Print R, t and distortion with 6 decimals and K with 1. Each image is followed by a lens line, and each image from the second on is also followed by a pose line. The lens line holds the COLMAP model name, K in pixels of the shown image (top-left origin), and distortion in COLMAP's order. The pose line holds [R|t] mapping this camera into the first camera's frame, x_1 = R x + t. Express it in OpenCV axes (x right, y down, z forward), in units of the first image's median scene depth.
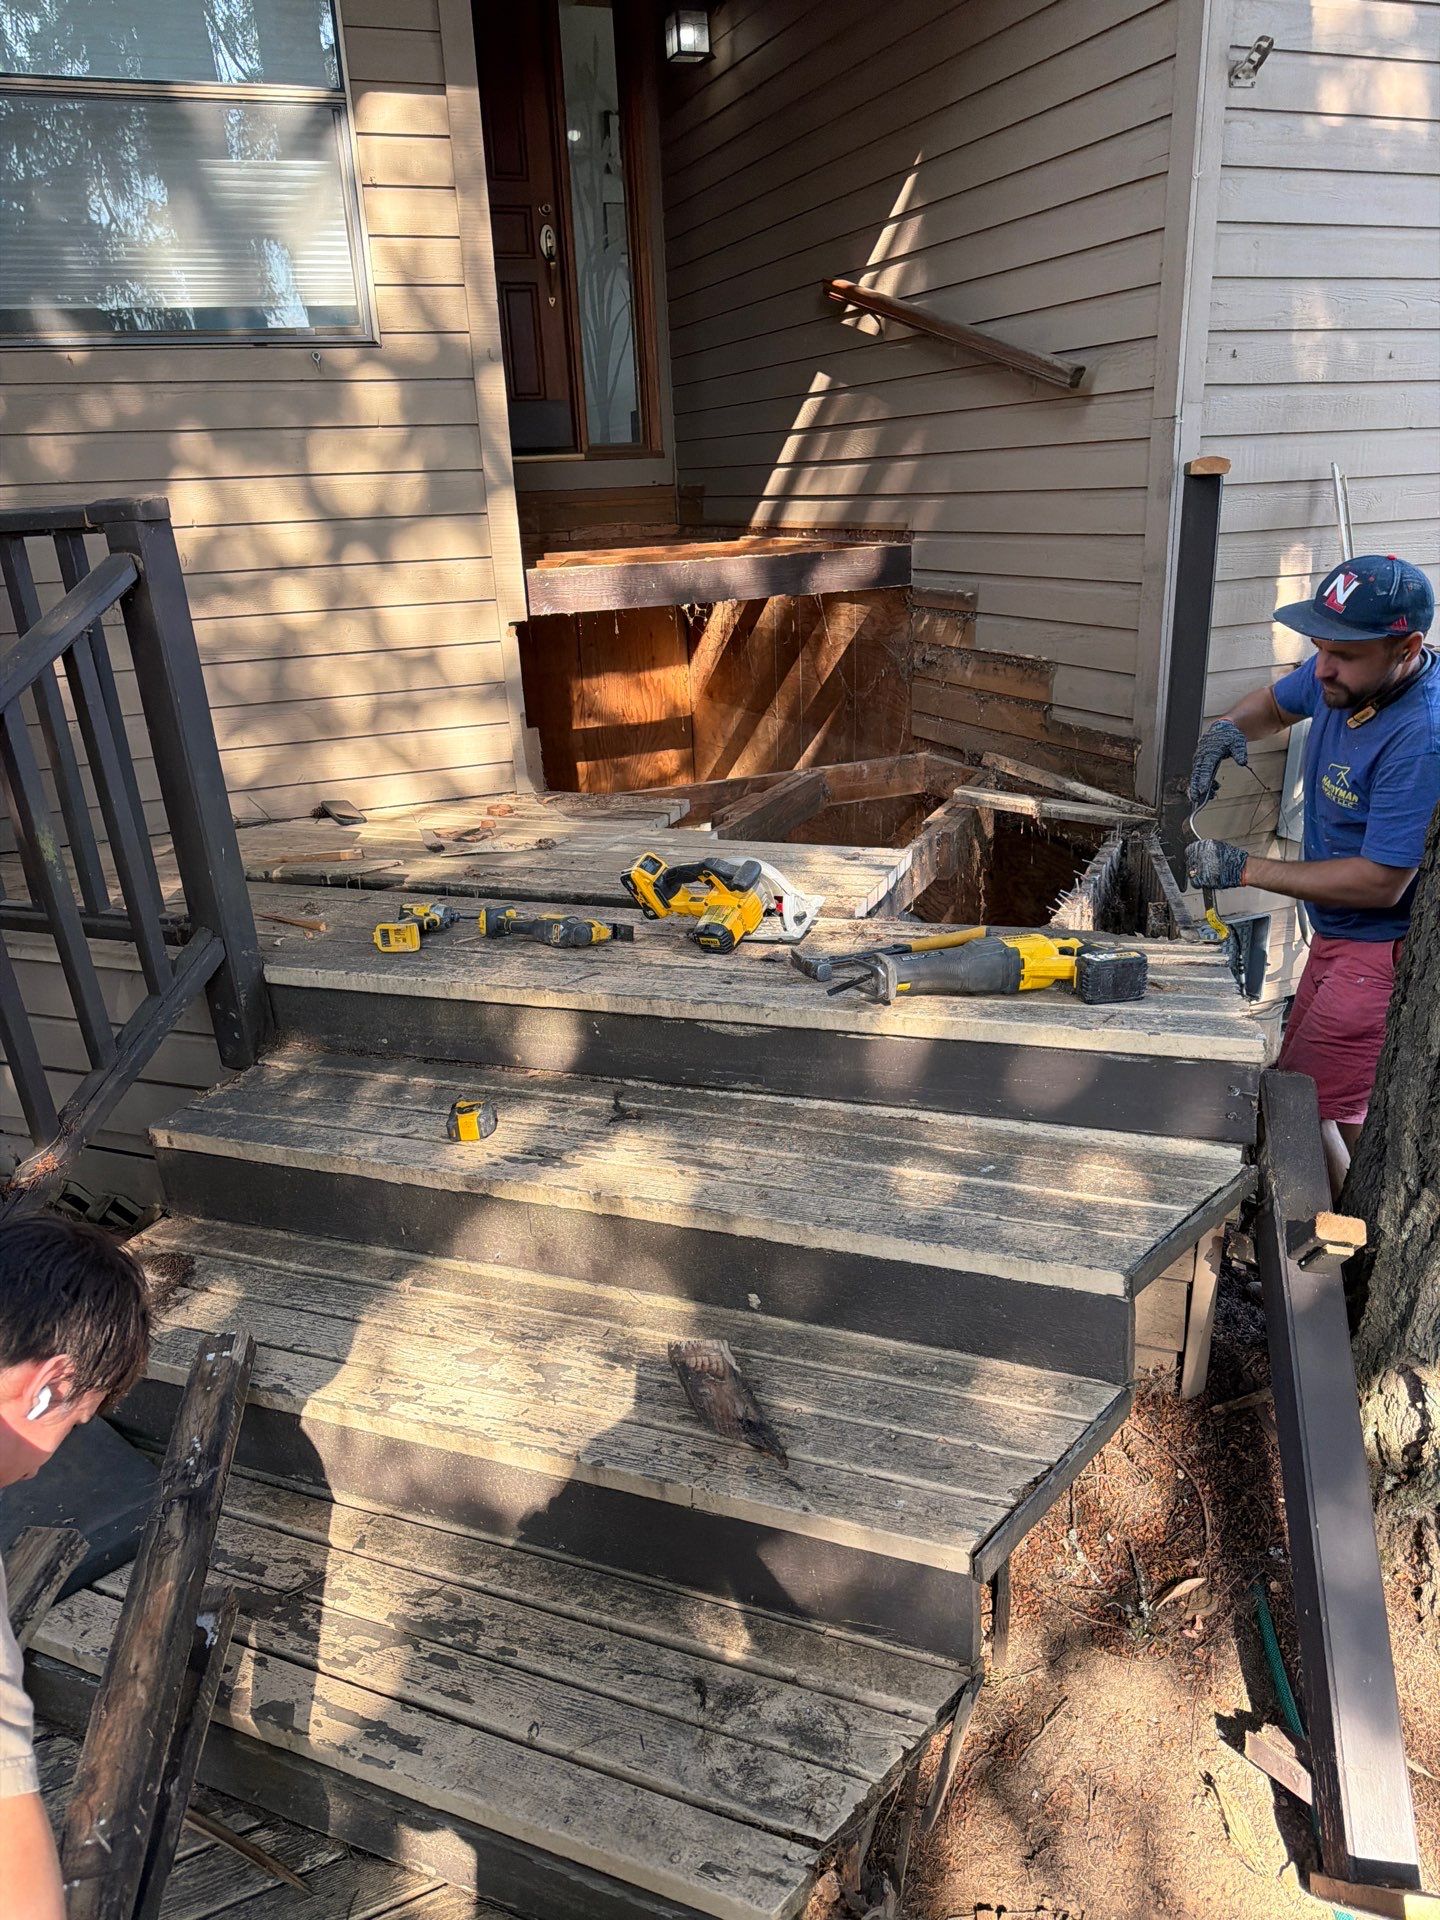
lens RADIAL K [[1350.1, 0, 717.6], [0, 1350.1, 961.7], [0, 0, 1]] dist [0.051704, -0.053113]
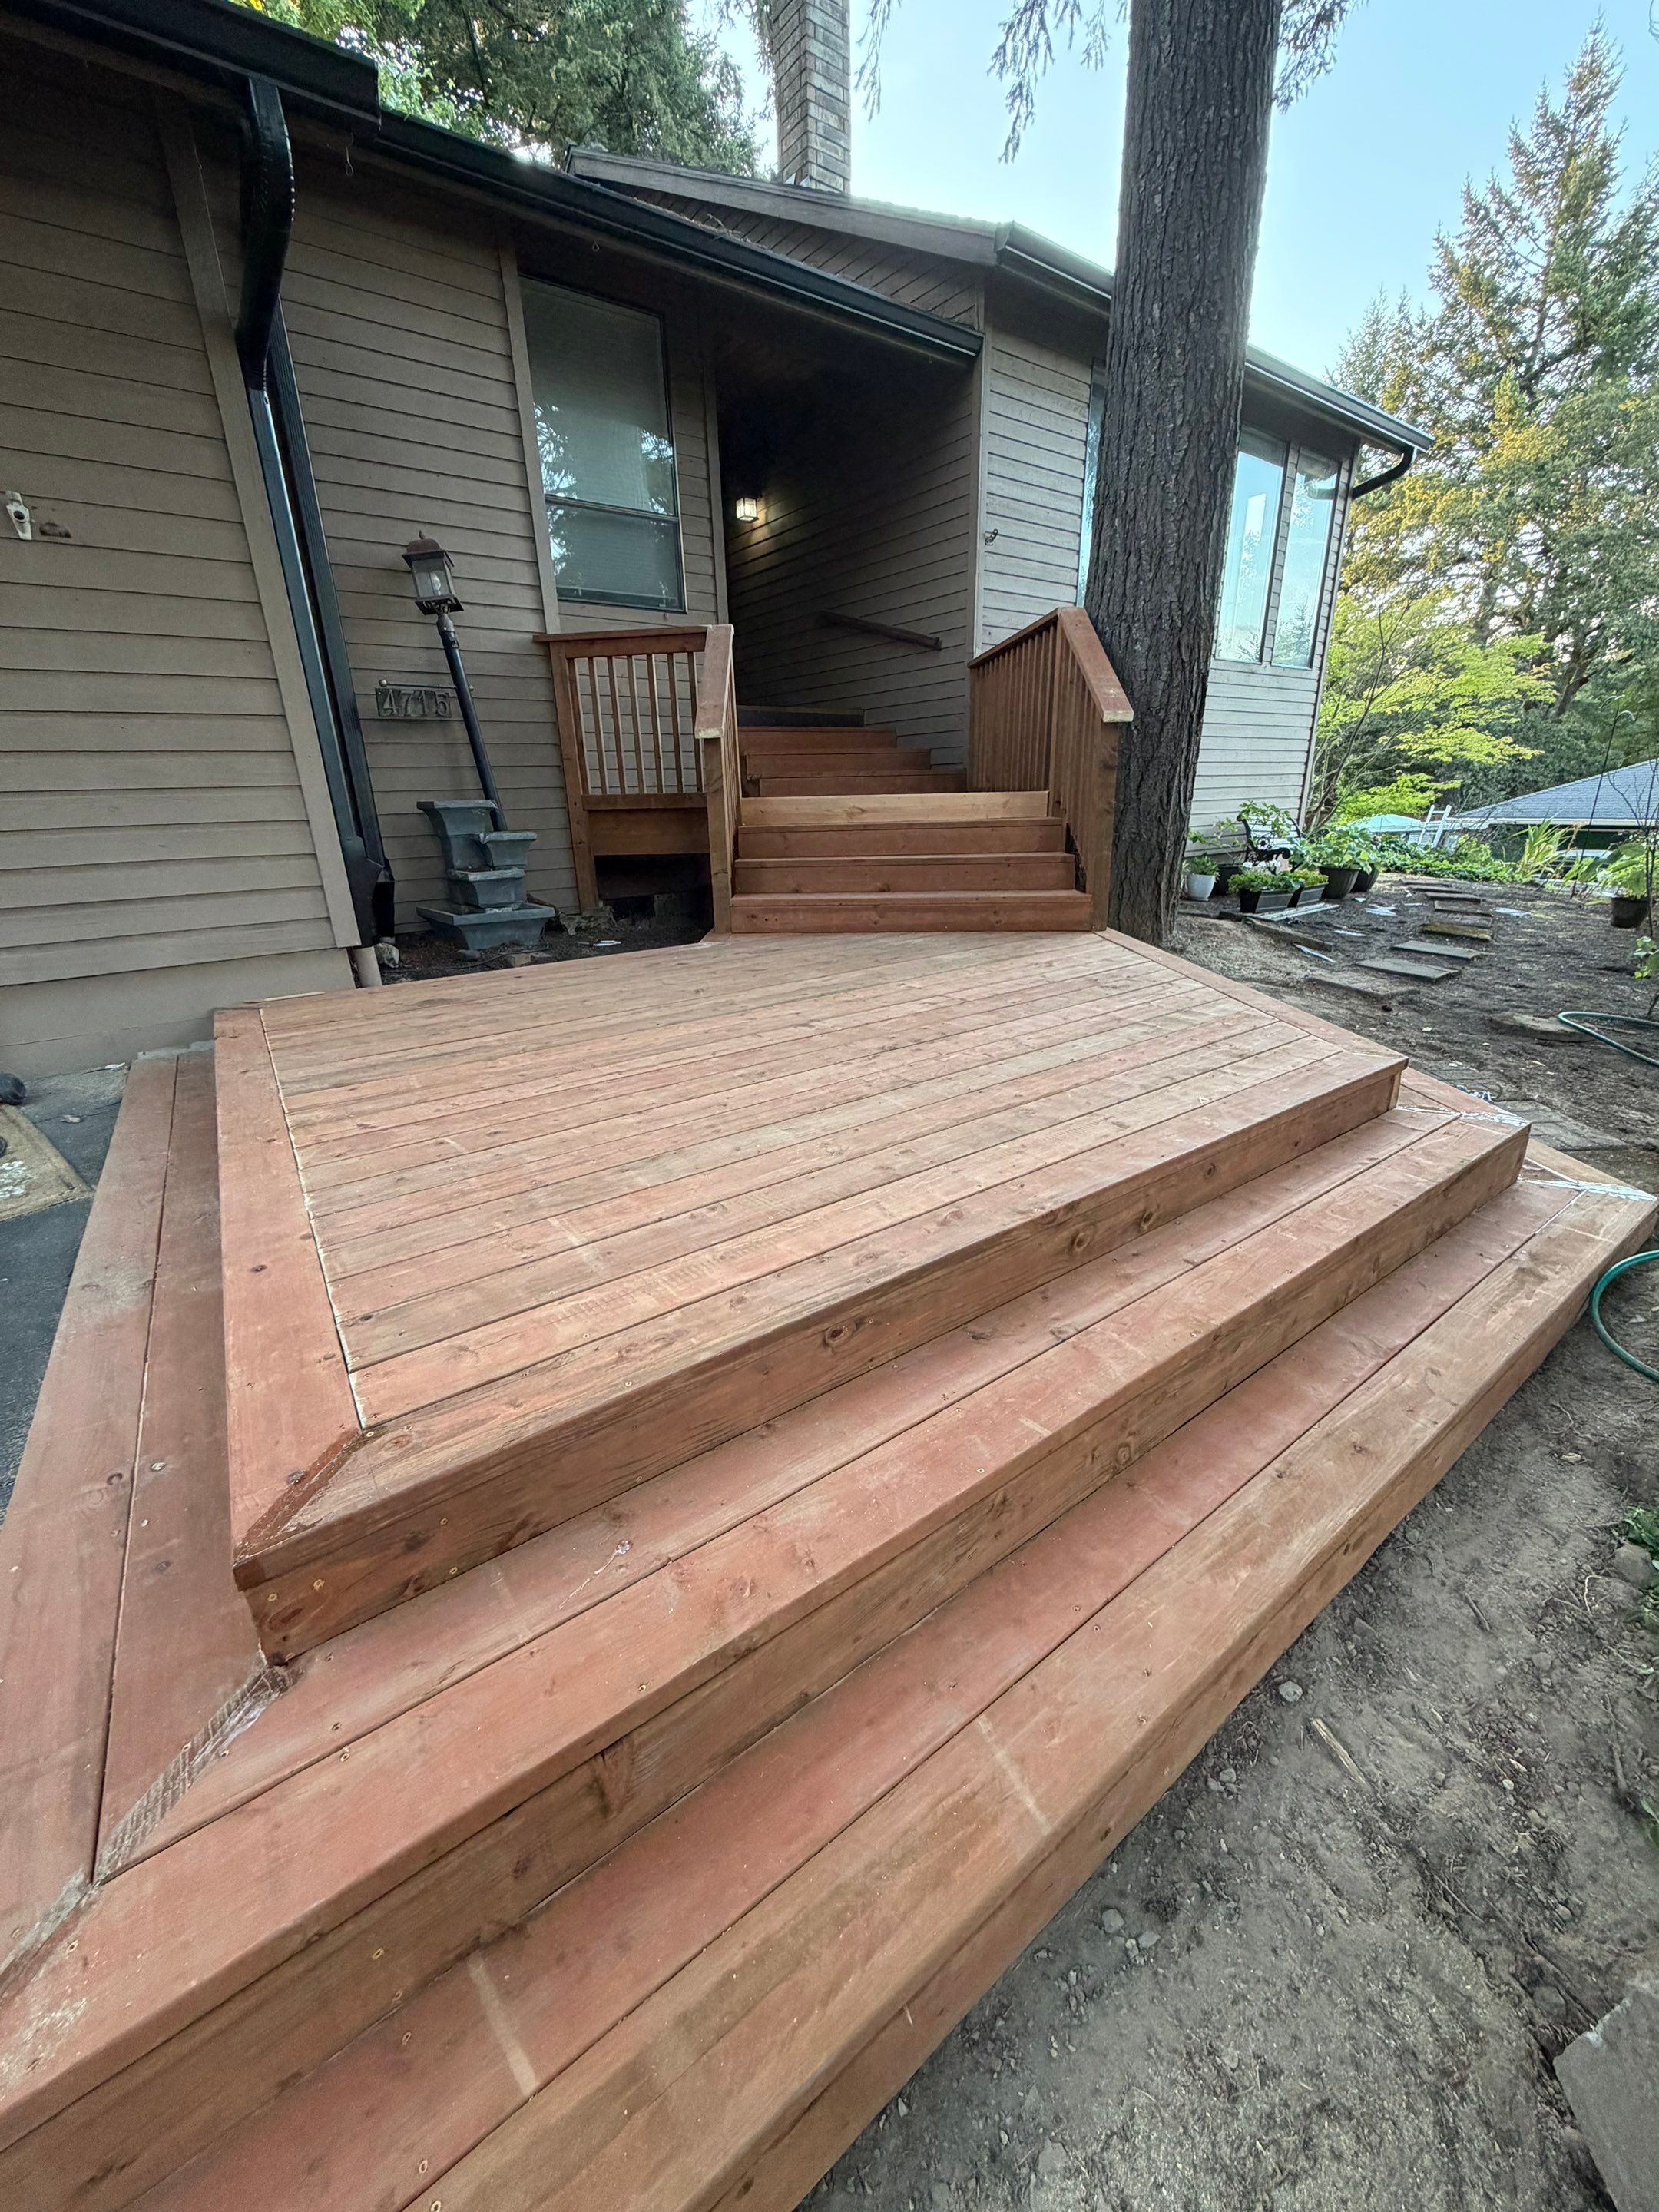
lens RADIAL K [[873.7, 0, 831.5], [0, 873.7, 1101.0], [0, 0, 1]] dist [-0.002092, -0.000029]
pose [[0.966036, -0.067107, 0.249540, -0.438777], [0.069316, 0.997595, -0.000064, 0.481778], [-0.248936, 0.017359, 0.968364, -0.653329]]
